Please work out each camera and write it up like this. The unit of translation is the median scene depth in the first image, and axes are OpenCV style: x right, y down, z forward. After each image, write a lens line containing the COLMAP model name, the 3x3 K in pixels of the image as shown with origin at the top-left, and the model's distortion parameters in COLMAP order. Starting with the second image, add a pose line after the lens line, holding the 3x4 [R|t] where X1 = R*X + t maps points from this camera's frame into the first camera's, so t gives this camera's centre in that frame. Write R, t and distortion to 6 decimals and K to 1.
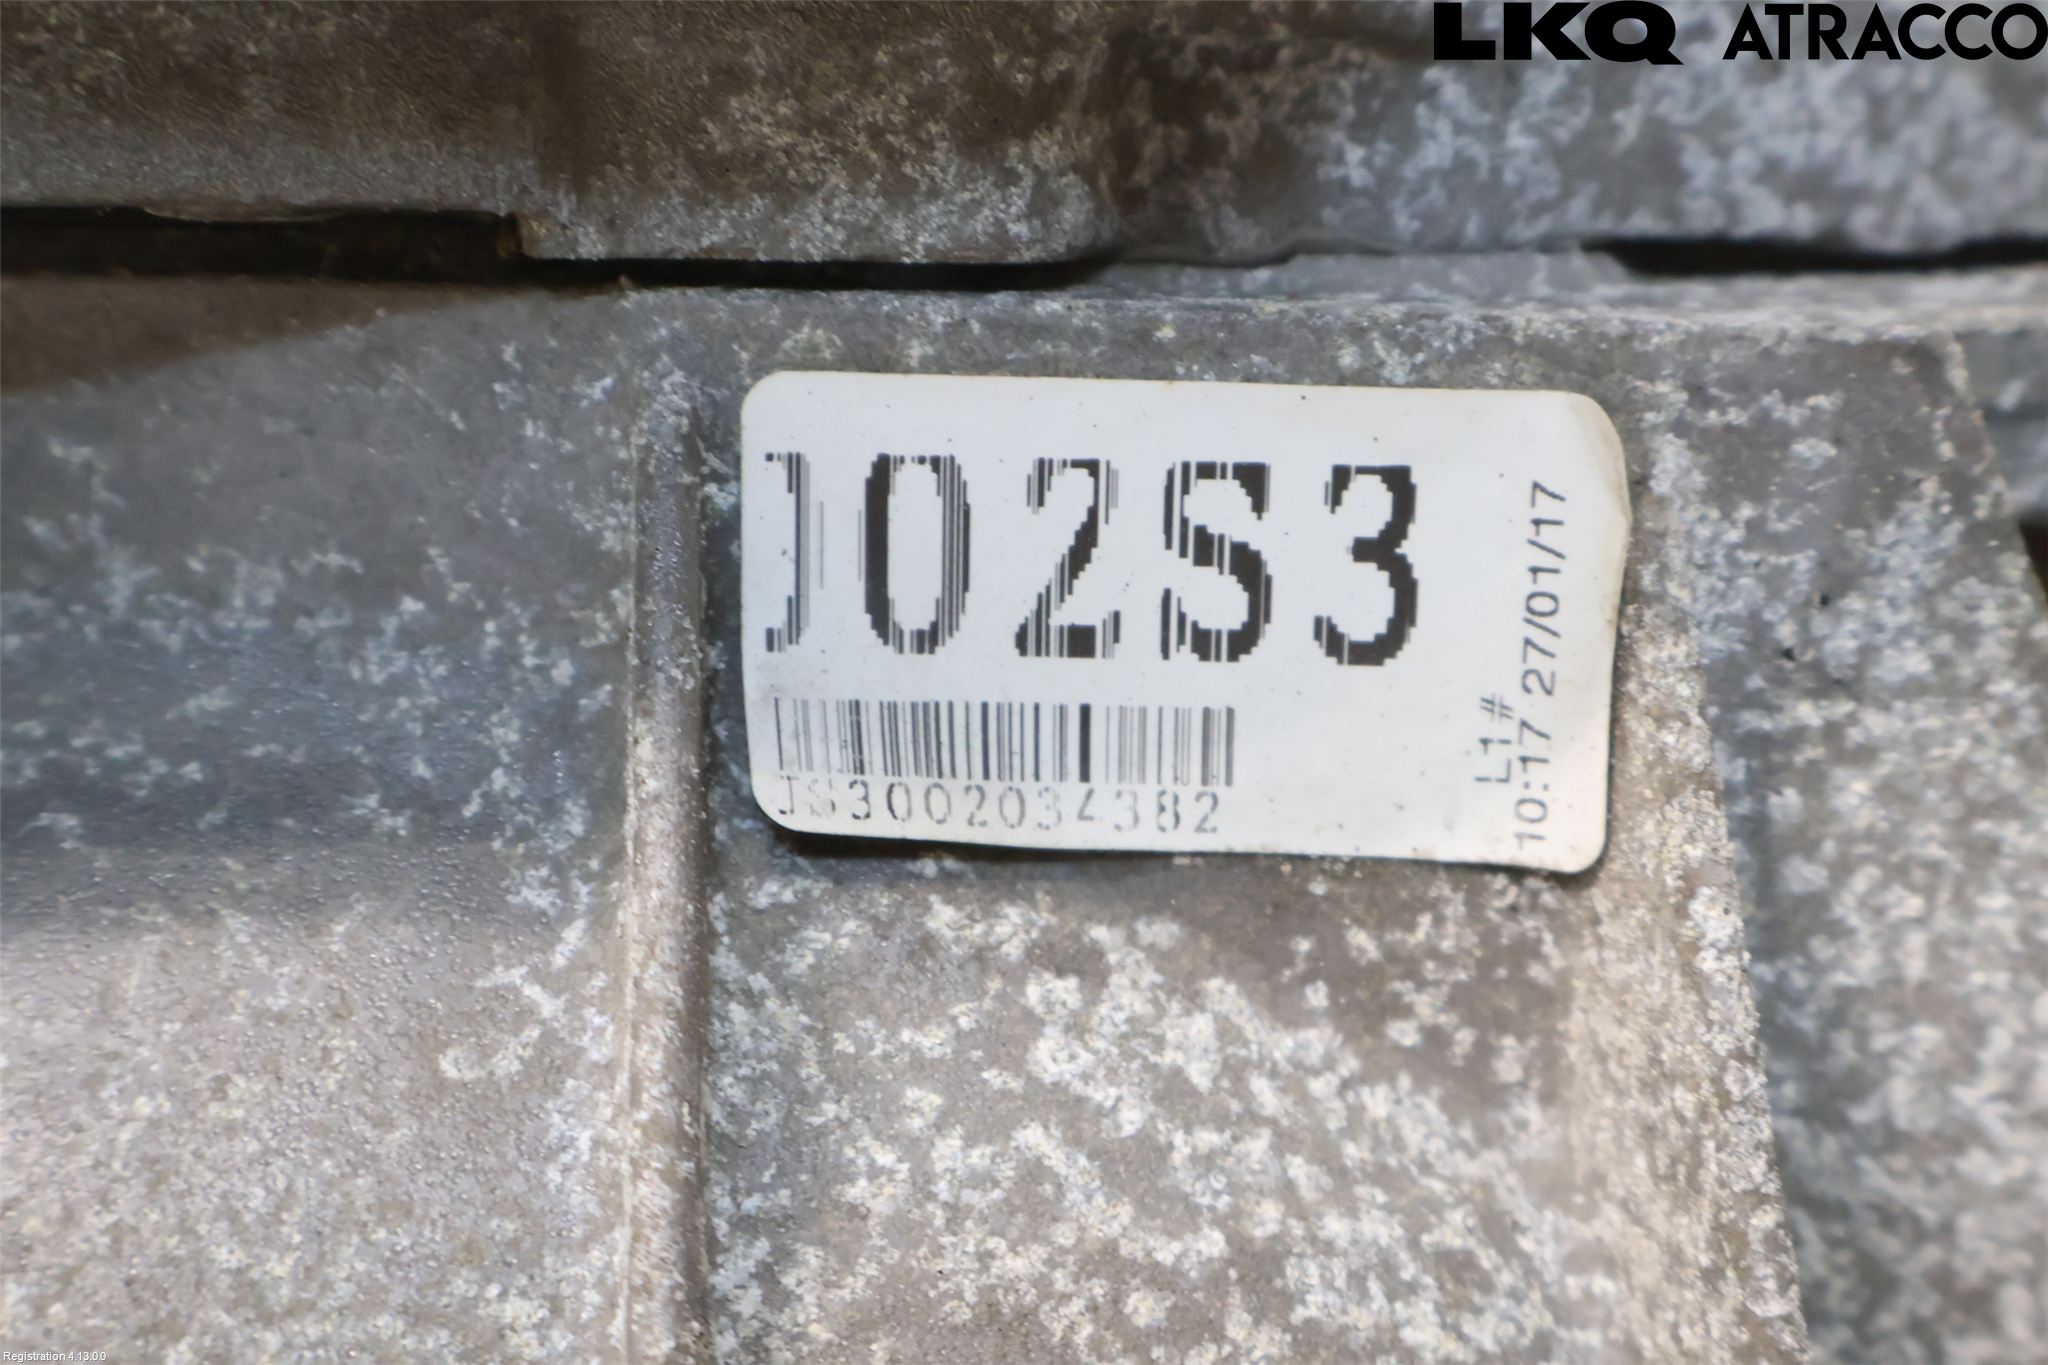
lens RADIAL K [[2727.4, 0, 1023.6], [0, 2727.4, 680.5], [0, 0, 1]] dist [0.016824, 0.000000]
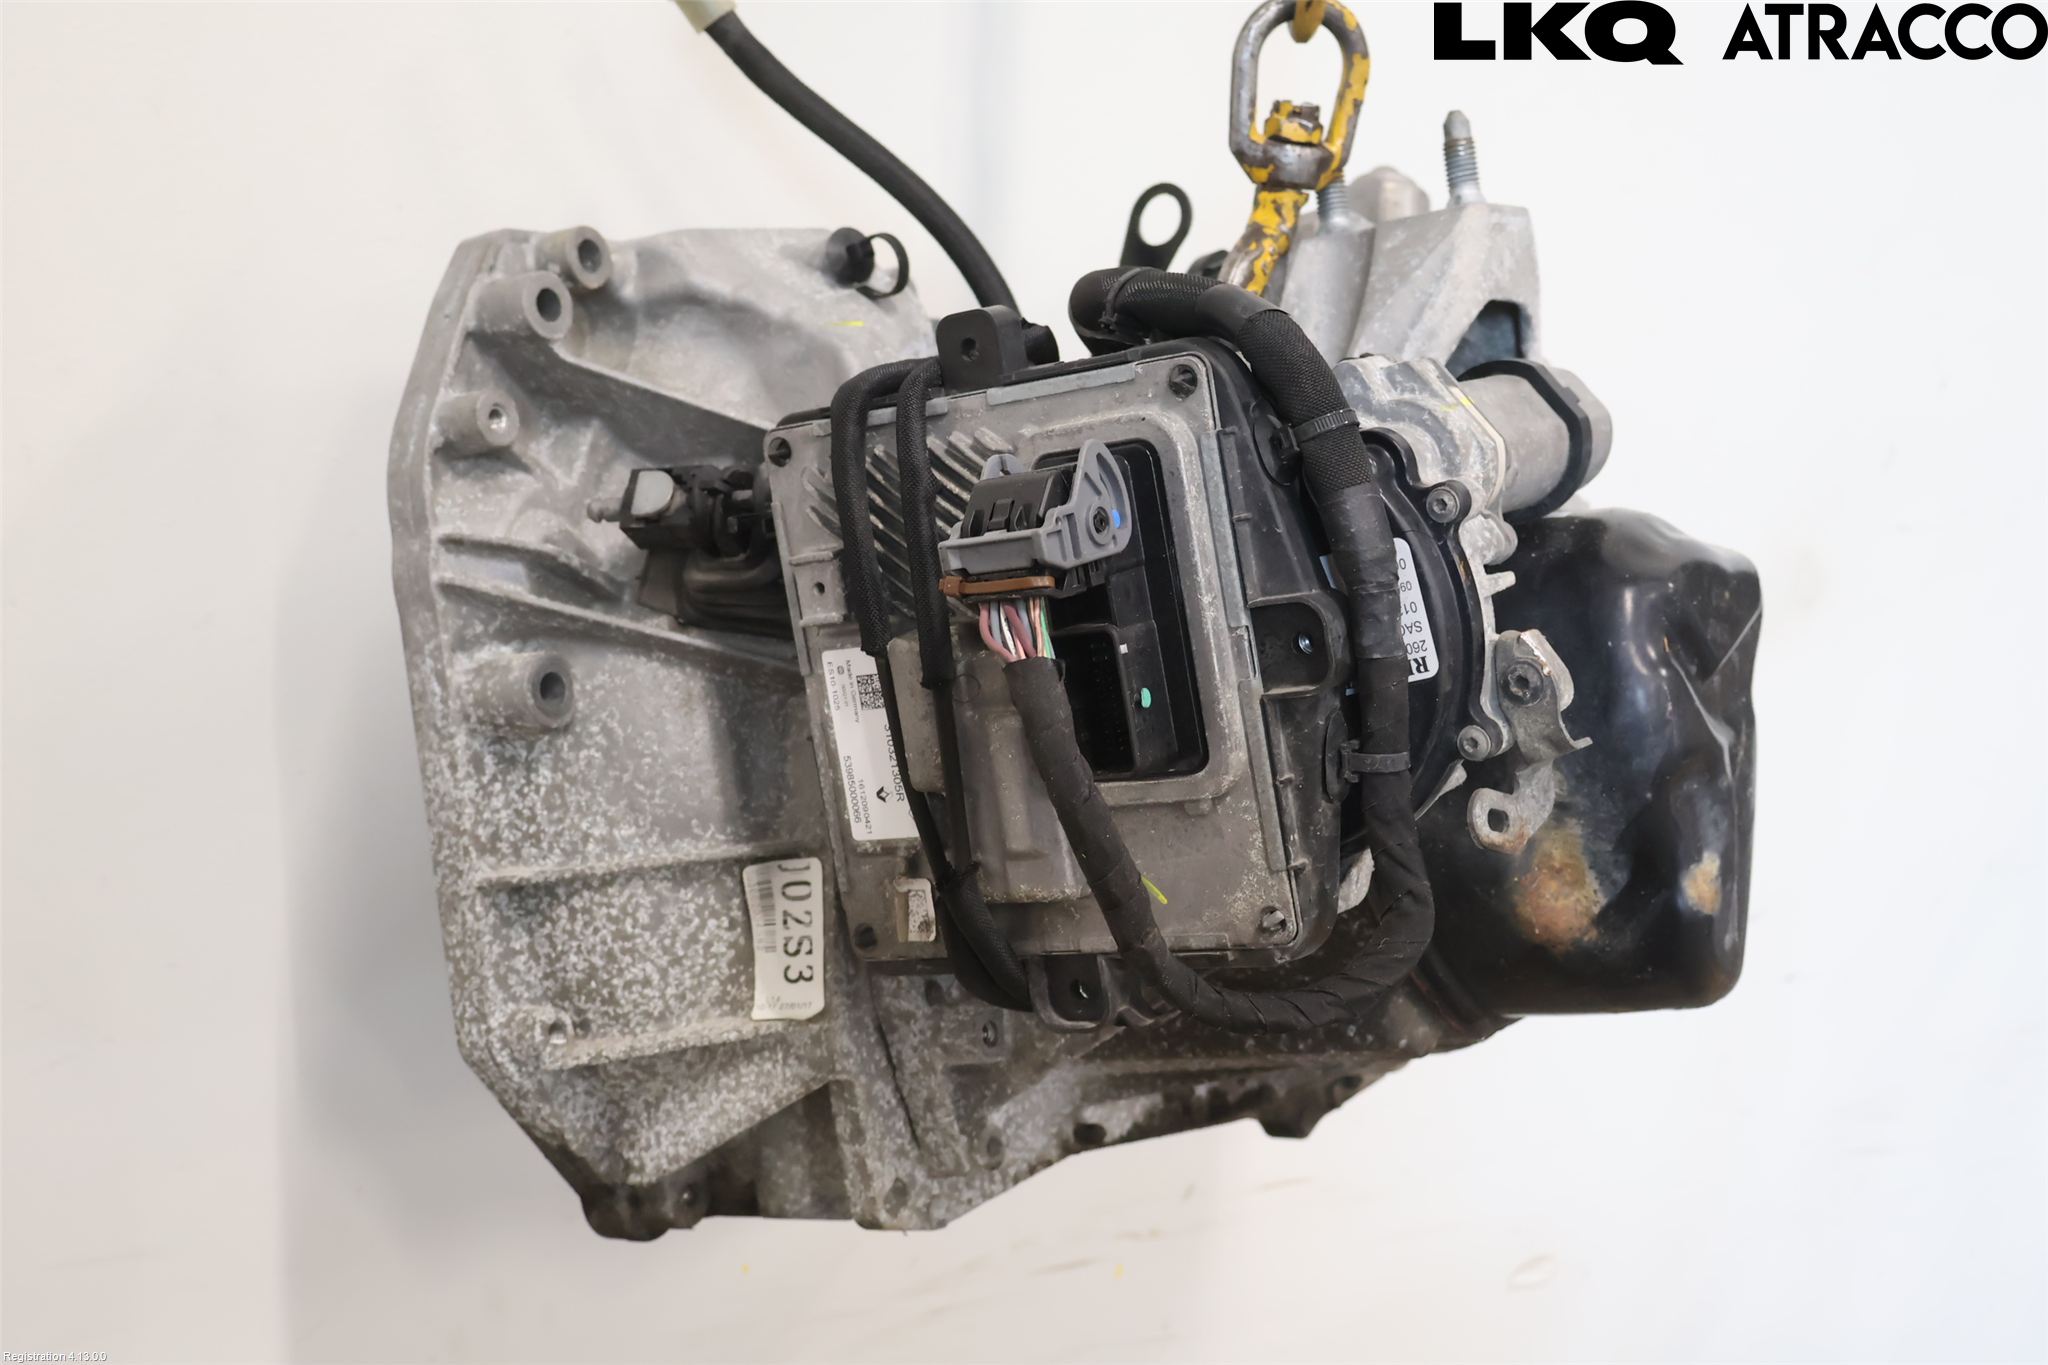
lens RADIAL K [[2637.8, 0, 1022.6], [0, 2637.8, 681.8], [0, 0, 1]] dist [-0.013225, 0.000000]
pose [[0.079671, 0.993580, -0.080321, 0.004441], [-0.930355, 0.103047, 0.351882, -2.383137], [0.357900, 0.046692, 0.932592, -3.800609]]
